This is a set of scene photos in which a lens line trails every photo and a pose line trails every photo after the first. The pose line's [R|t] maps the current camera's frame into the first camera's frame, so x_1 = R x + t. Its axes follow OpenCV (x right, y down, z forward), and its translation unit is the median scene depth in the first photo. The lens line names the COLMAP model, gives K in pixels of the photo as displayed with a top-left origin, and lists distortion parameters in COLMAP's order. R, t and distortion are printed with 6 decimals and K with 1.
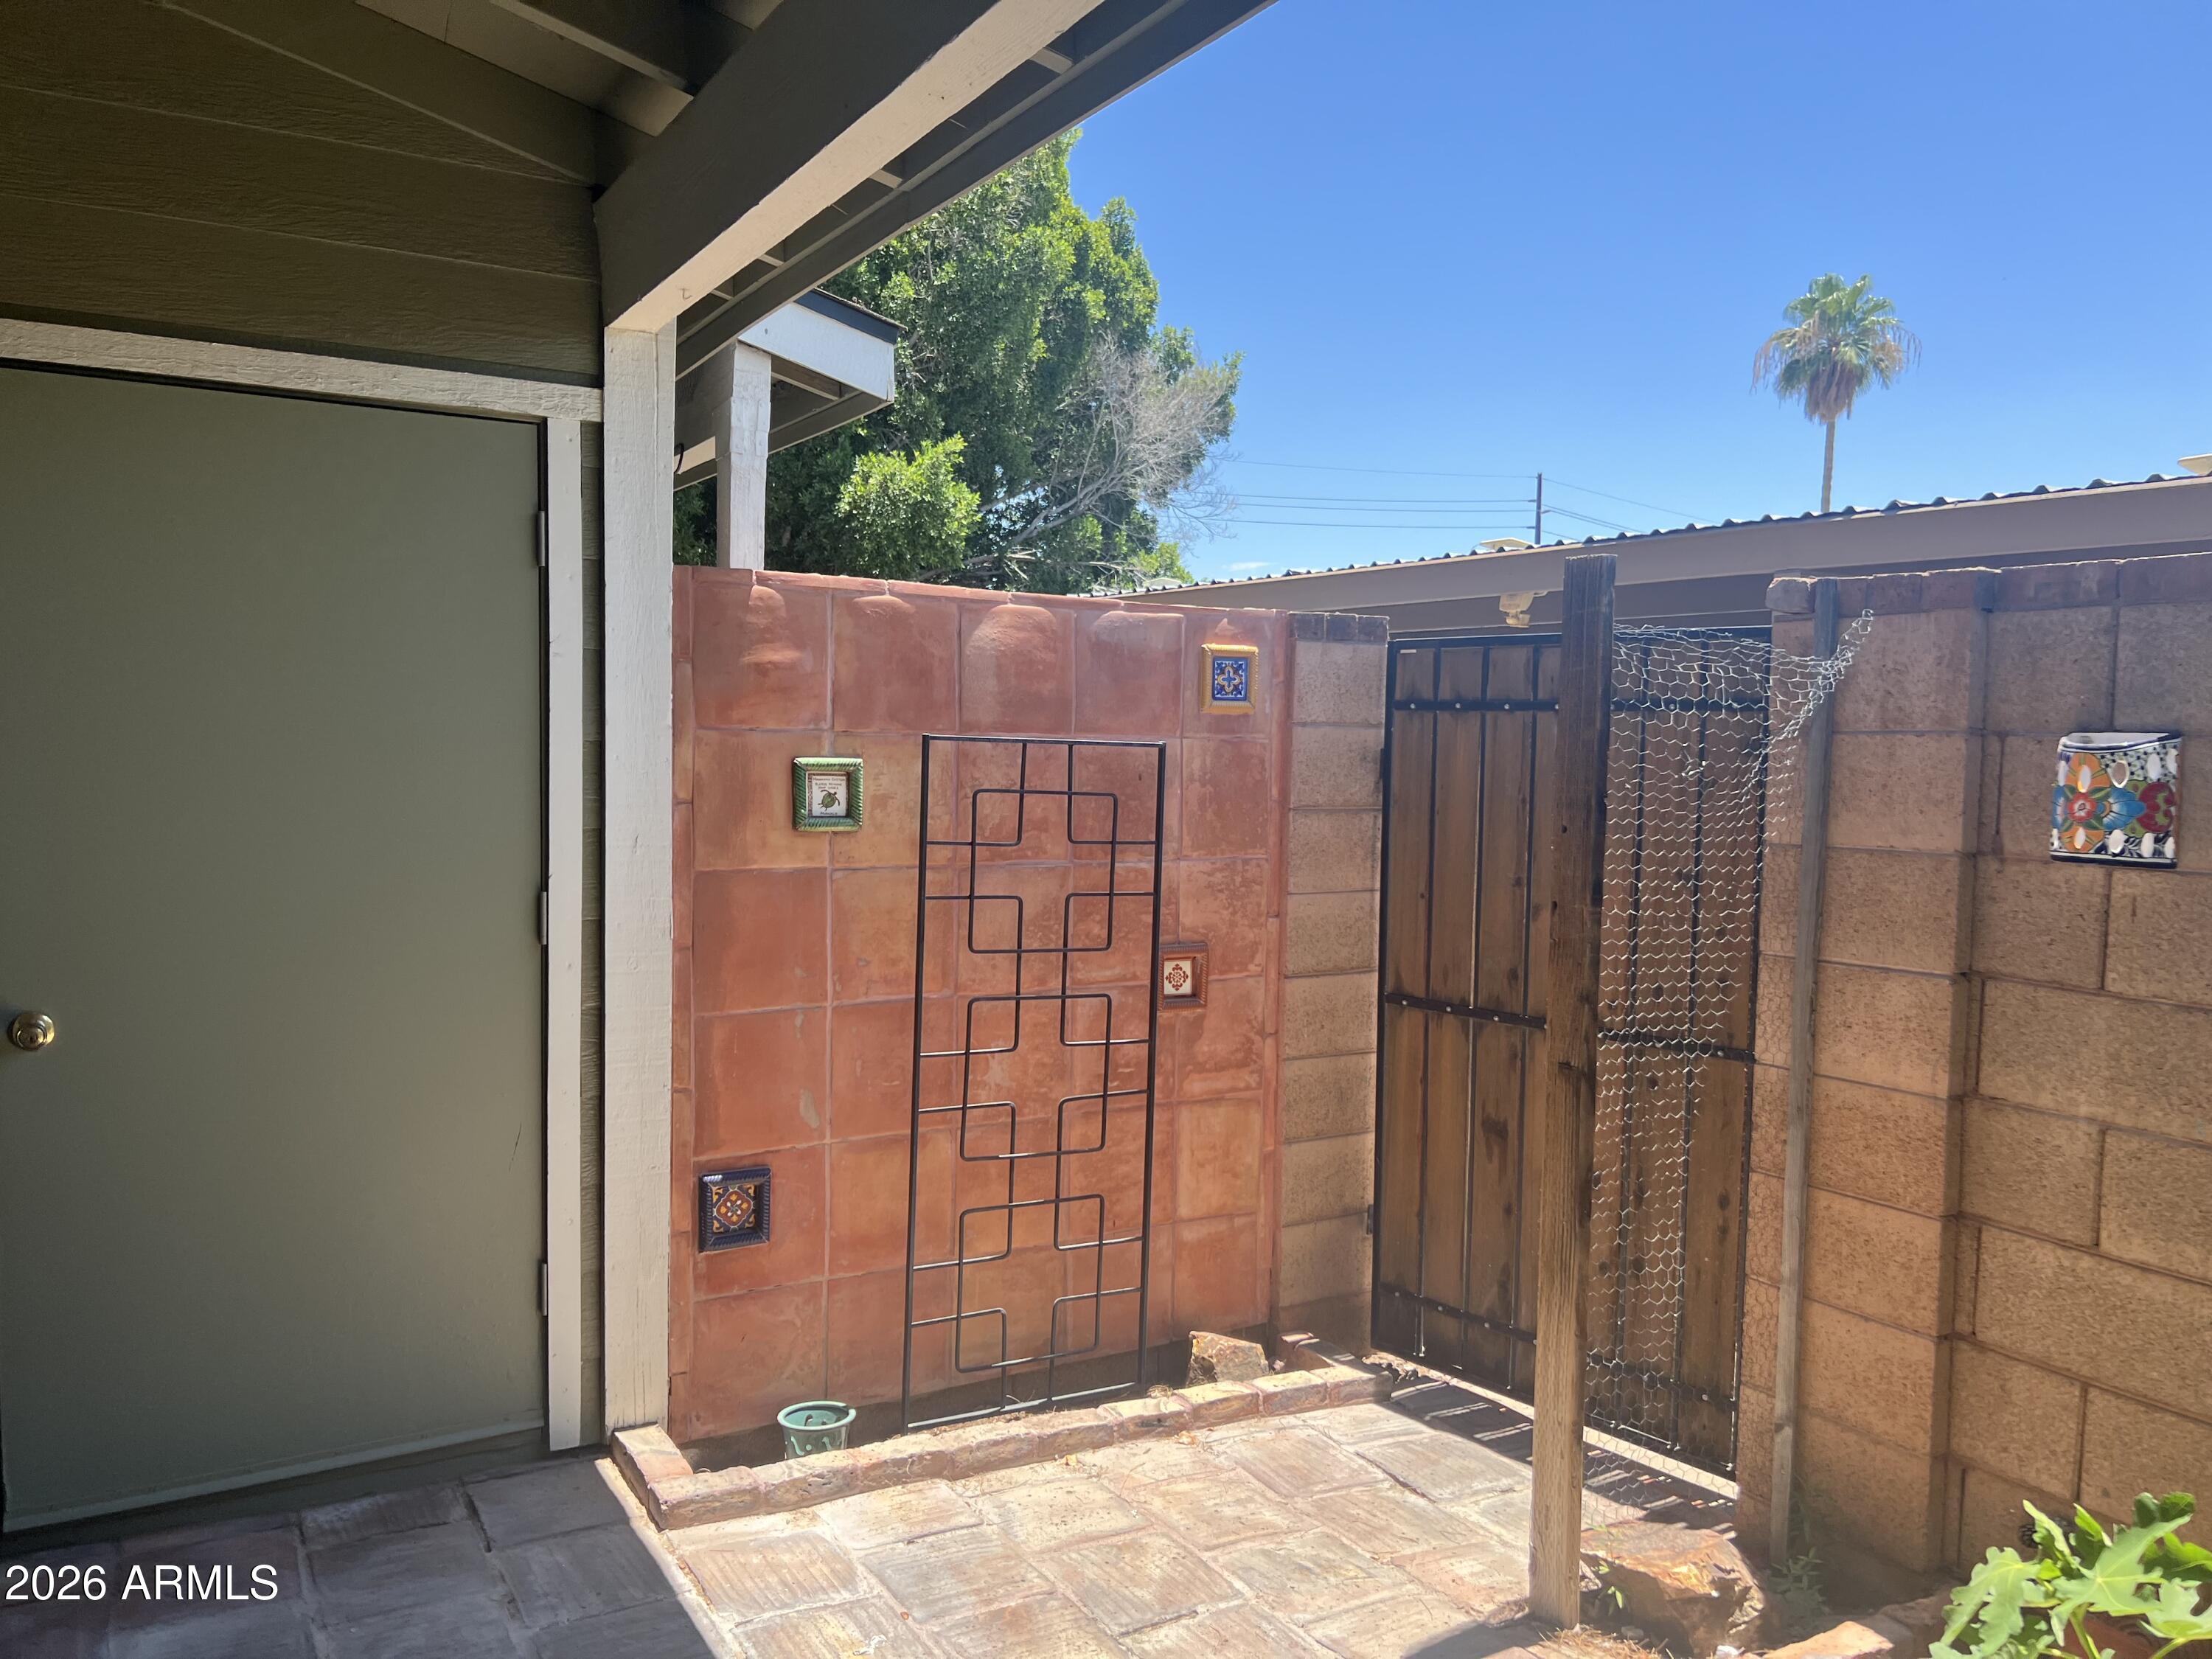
lens RADIAL K [[1670.4, 0, 1105.2], [0, 1670.4, 836.9], [0, 0, 1]] dist [0.045548, -0.056802]
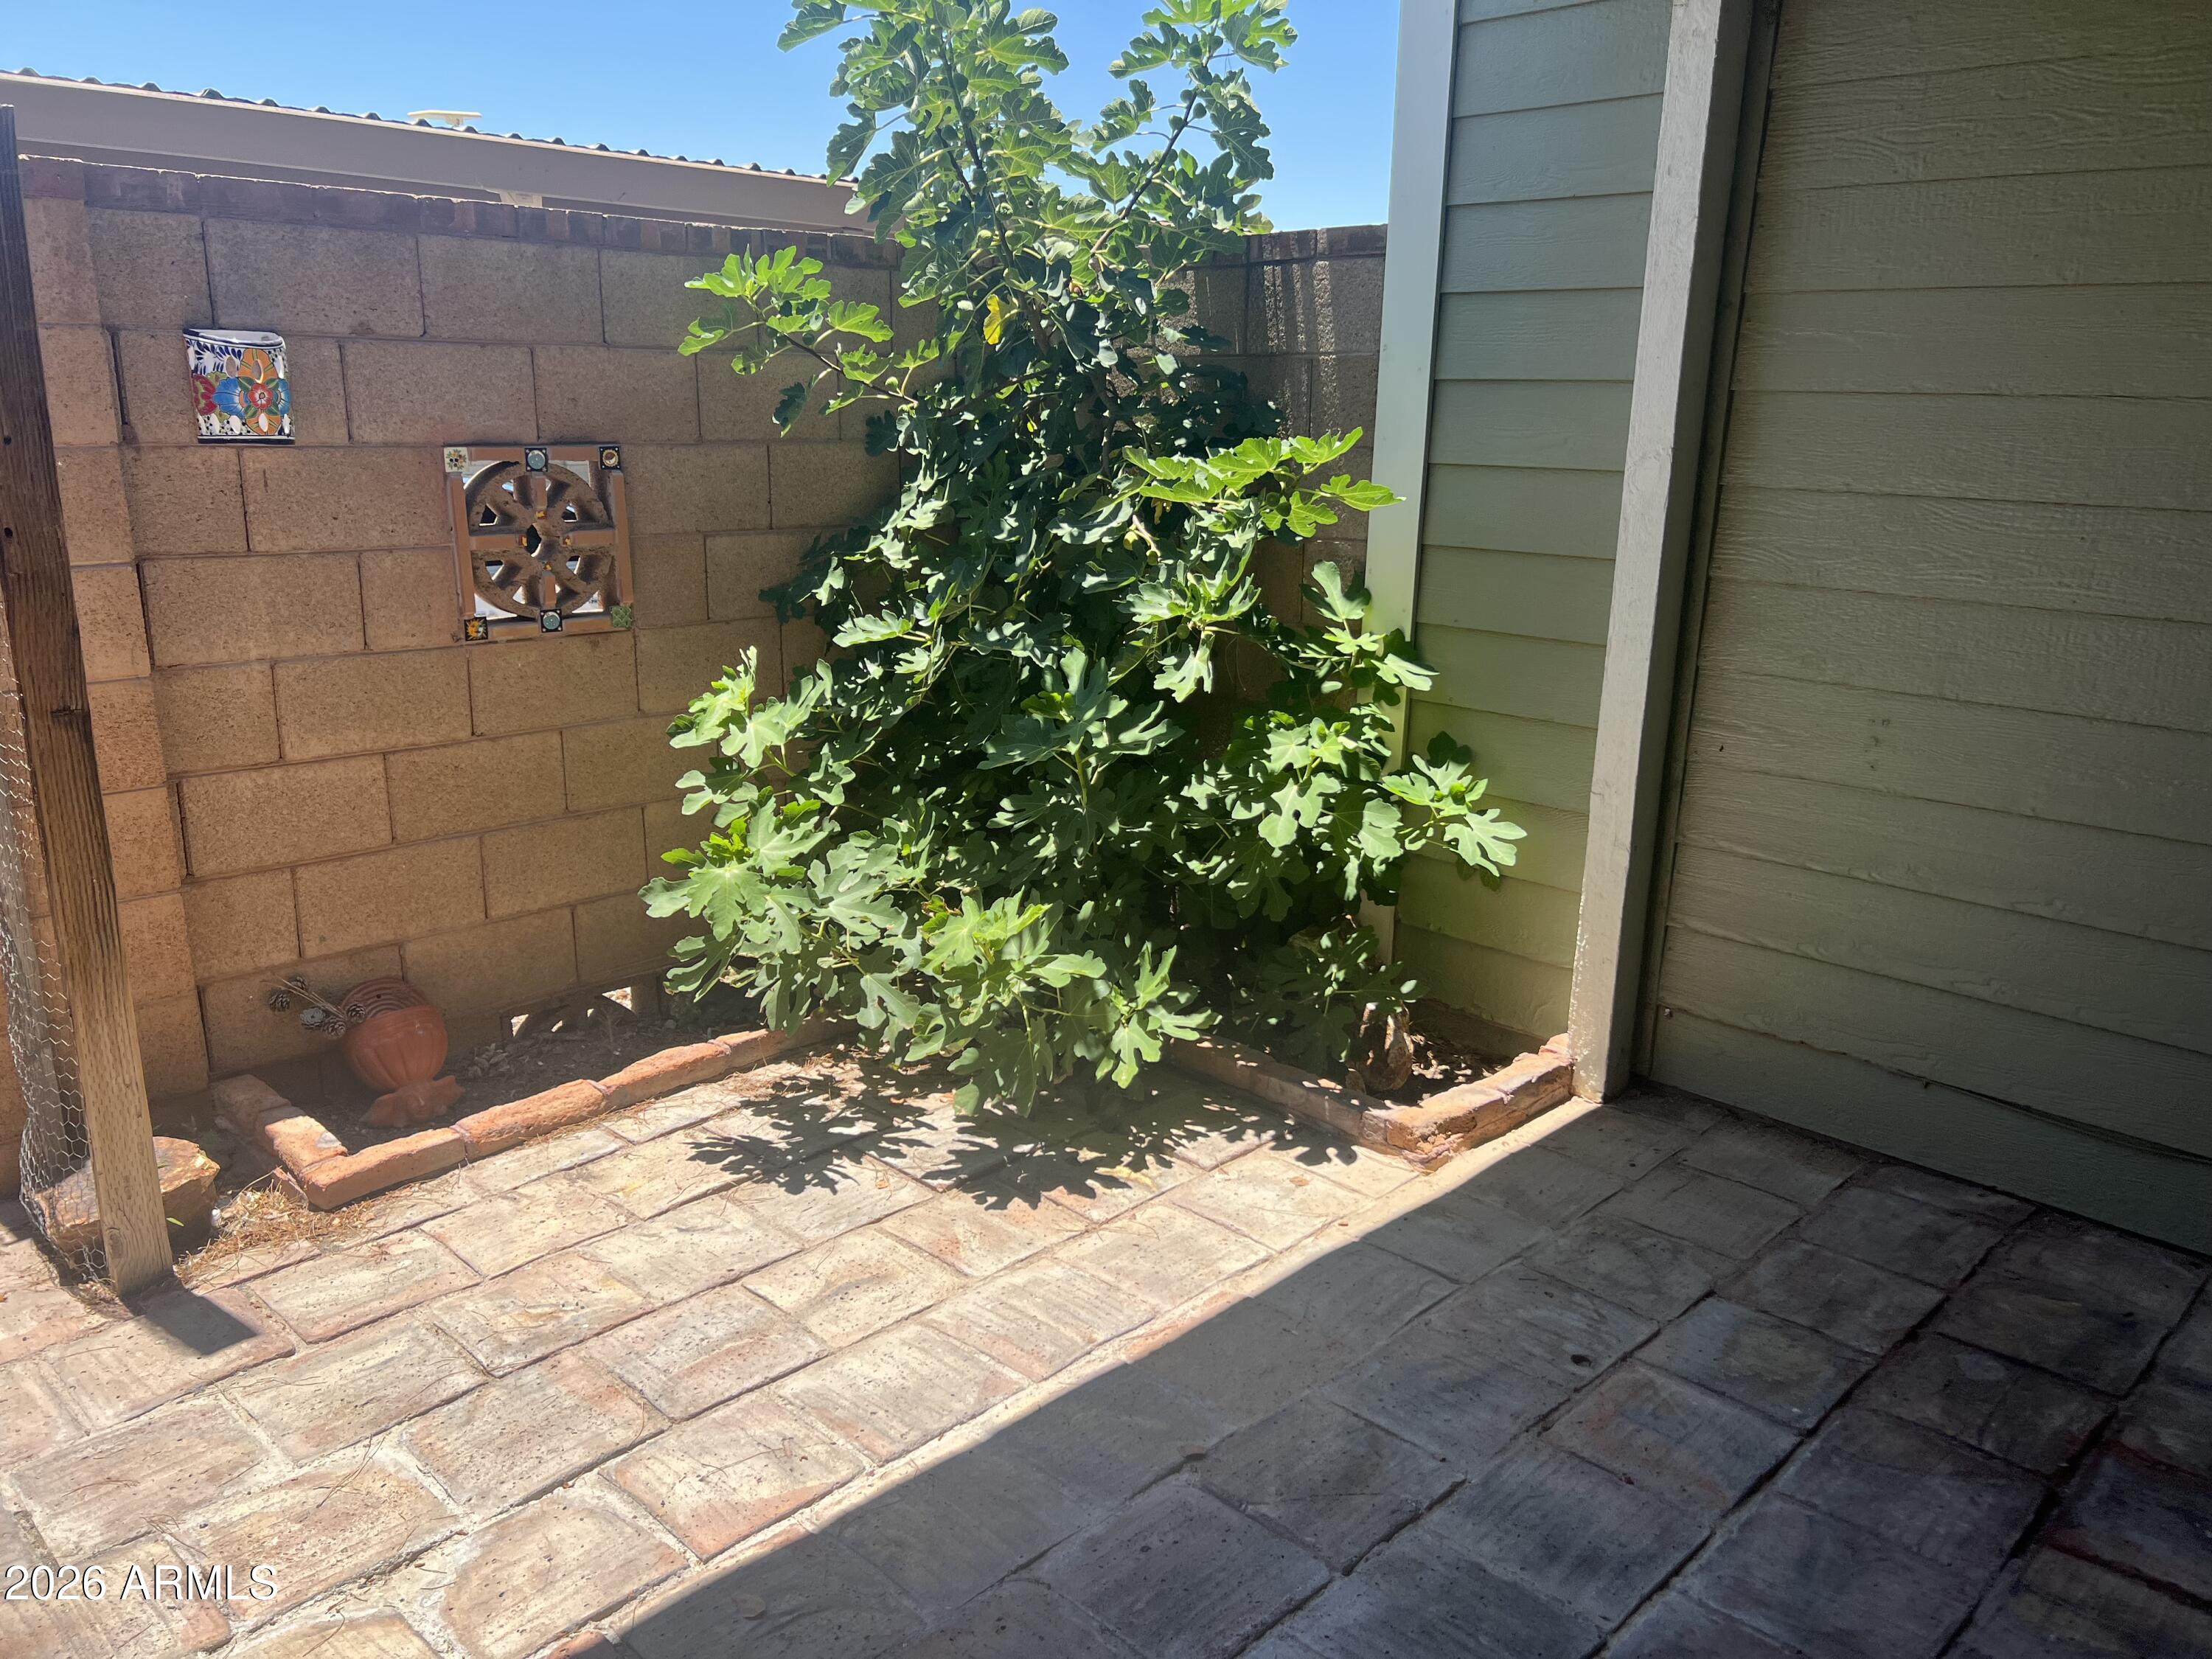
lens RADIAL K [[1670.4, 0, 1104.0], [0, 1670.4, 833.2], [0, 0, 1]] dist [0.045548, -0.056802]
pose [[-0.261040, -0.269426, 0.926967, -0.742922], [0.030766, 0.957451, 0.286950, -0.043849], [-0.964838, 0.103425, -0.241643, 0.717379]]
